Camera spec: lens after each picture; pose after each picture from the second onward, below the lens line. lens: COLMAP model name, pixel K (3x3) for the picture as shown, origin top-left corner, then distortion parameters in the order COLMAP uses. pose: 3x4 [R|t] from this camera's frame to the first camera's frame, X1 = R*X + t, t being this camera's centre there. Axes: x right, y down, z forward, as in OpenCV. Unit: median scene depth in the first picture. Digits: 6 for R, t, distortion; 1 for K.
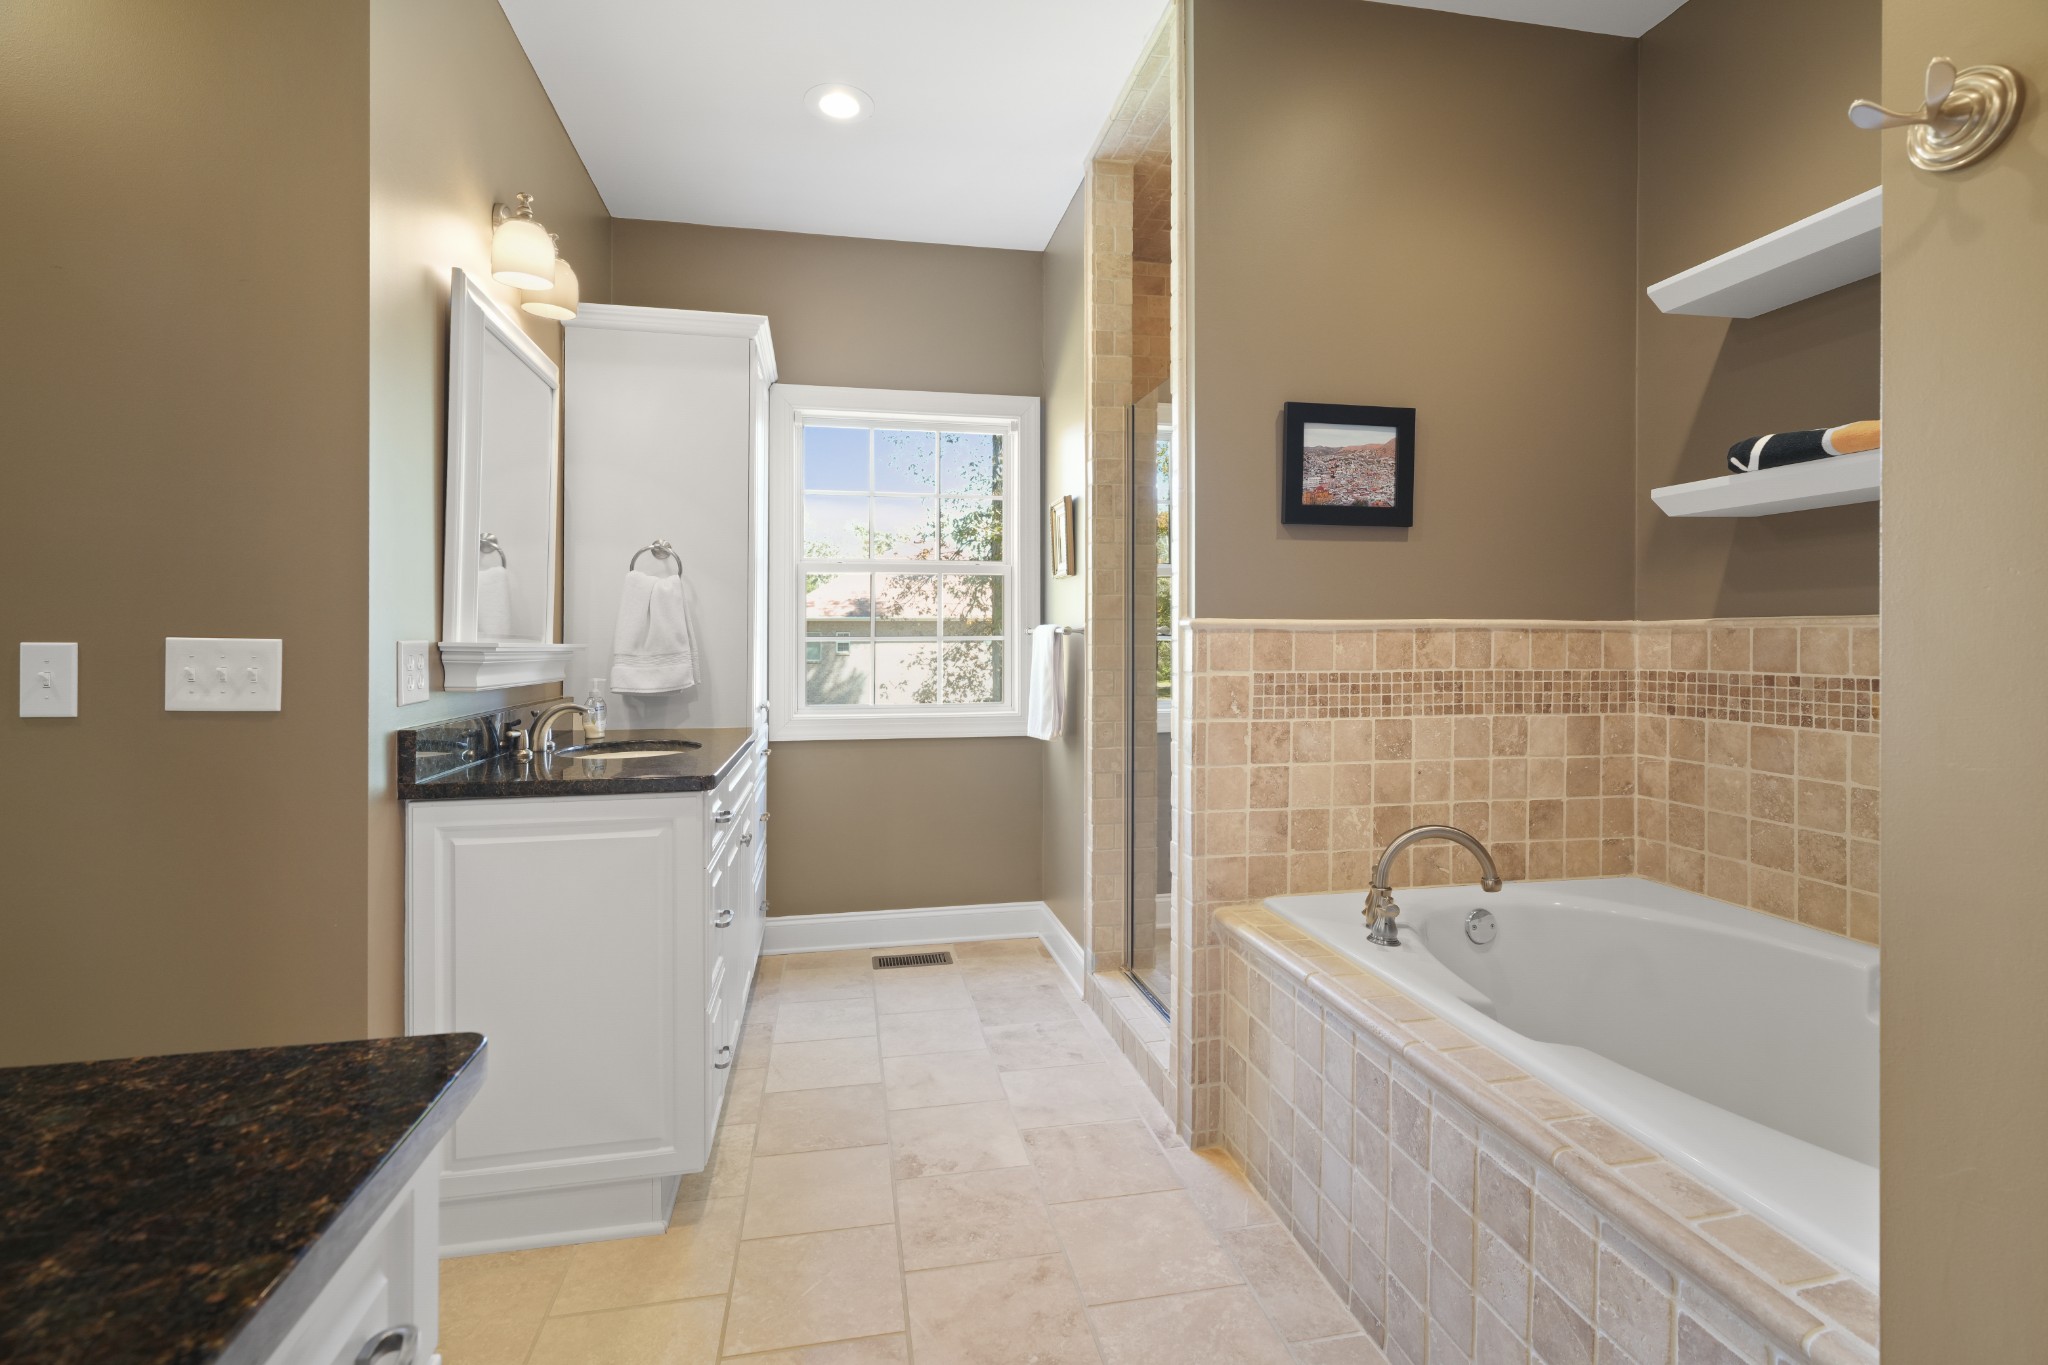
lens RADIAL K [[942.4, 0, 1013.2], [0, 942.4, 635.1], [0, 0, 1]] dist [0.001333, -0.001137]
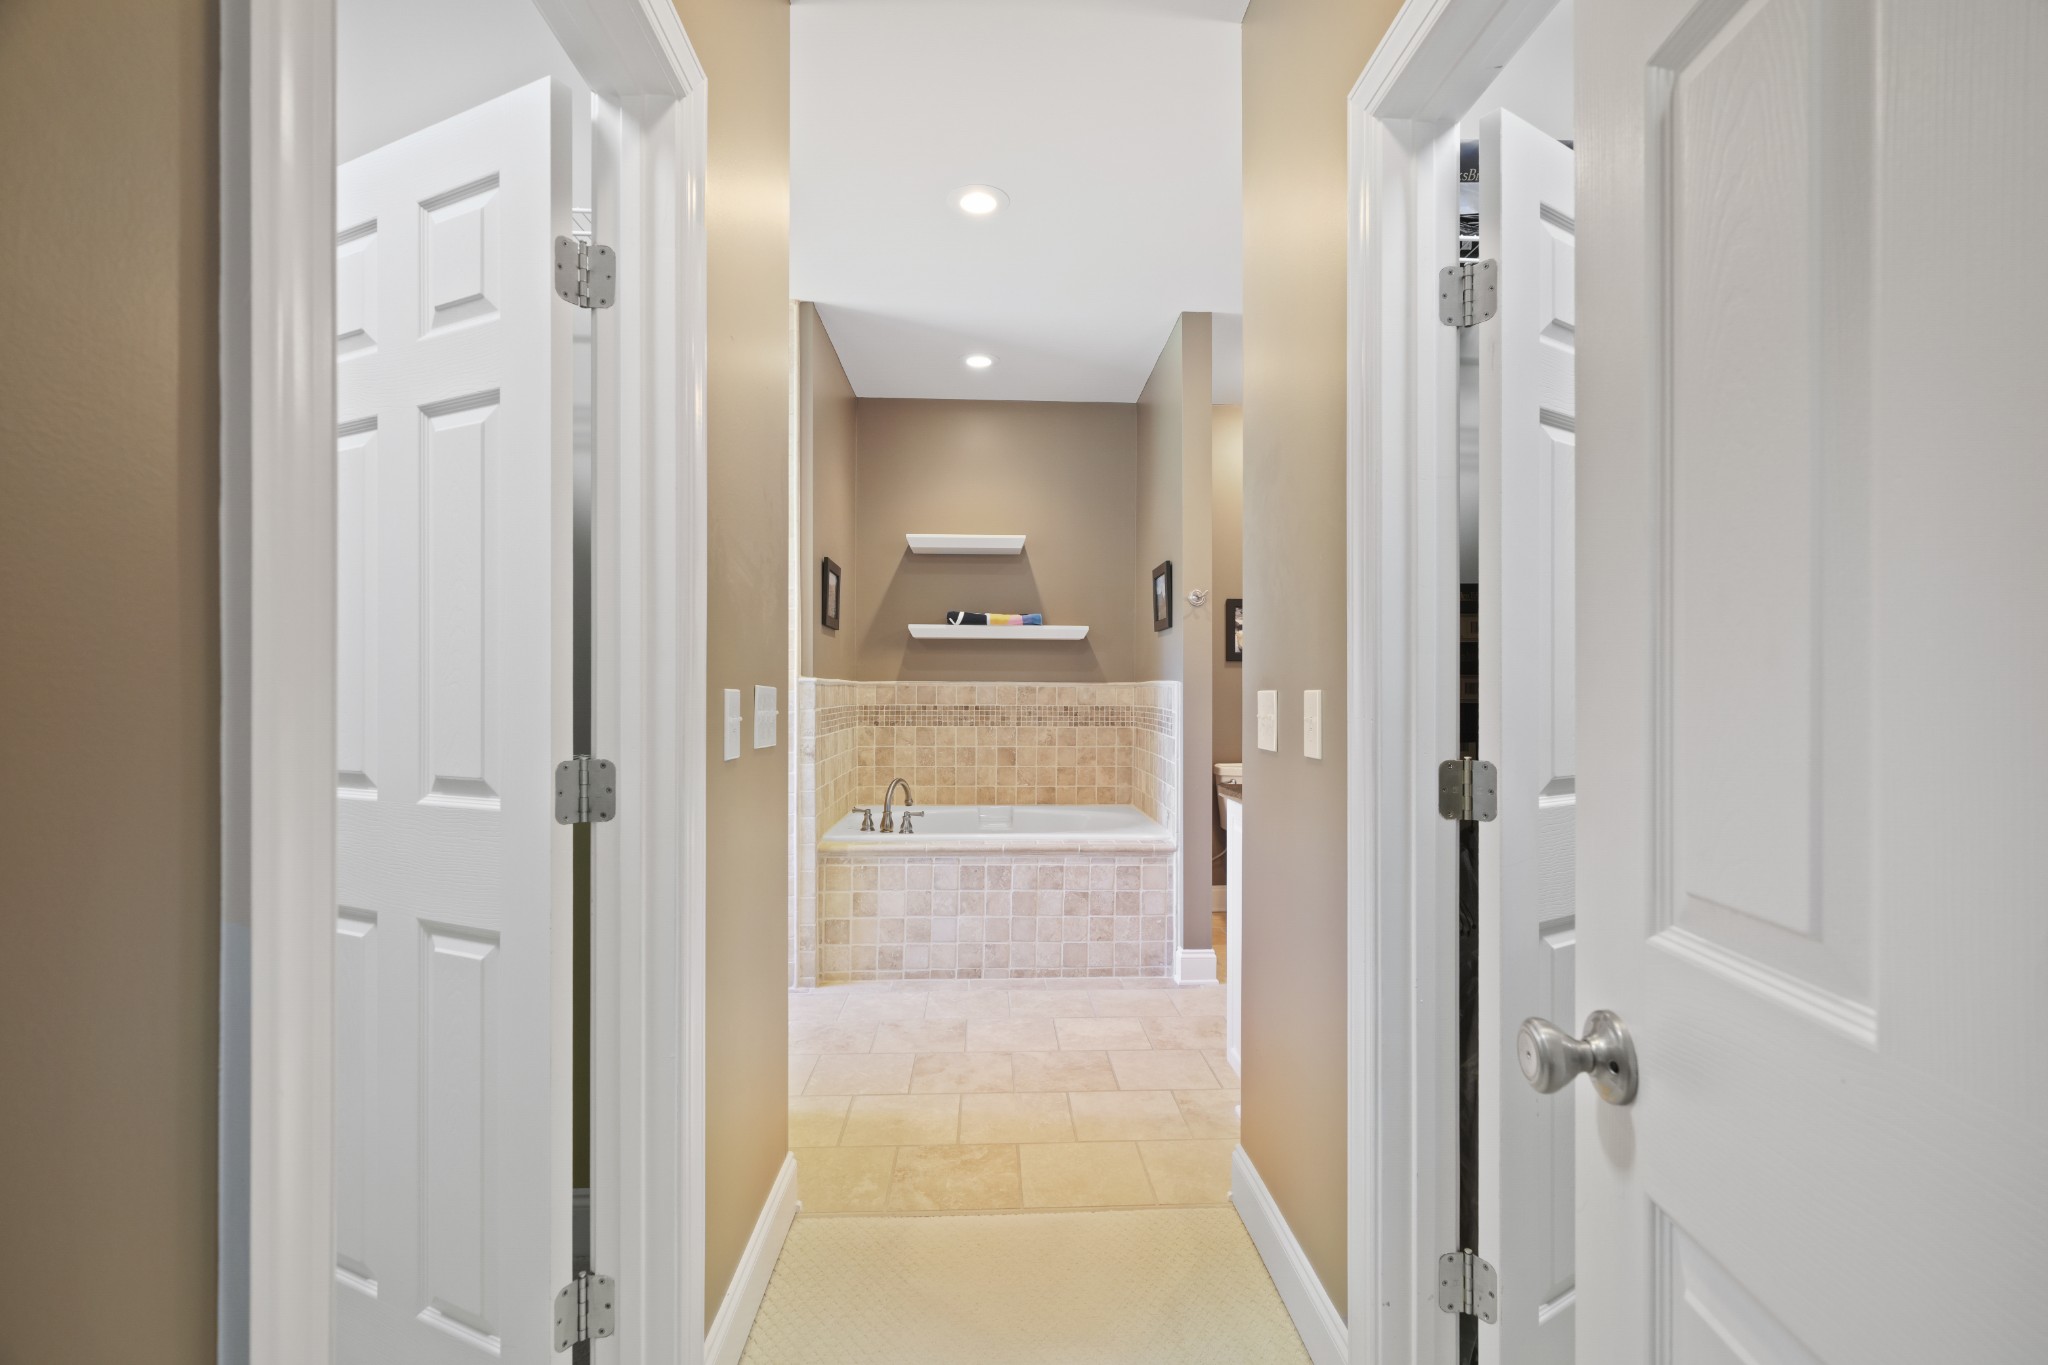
lens RADIAL K [[942.4, 0, 1023.4], [0, 942.4, 691.8], [0, 0, 1]] dist [0.001333, -0.001137]
pose [[0.145919, 0.002569, 0.989293, -1.566262], [-0.007038, 0.999974, -0.001559, 0.009978], [-0.989272, -0.006735, 0.145933, 0.411646]]
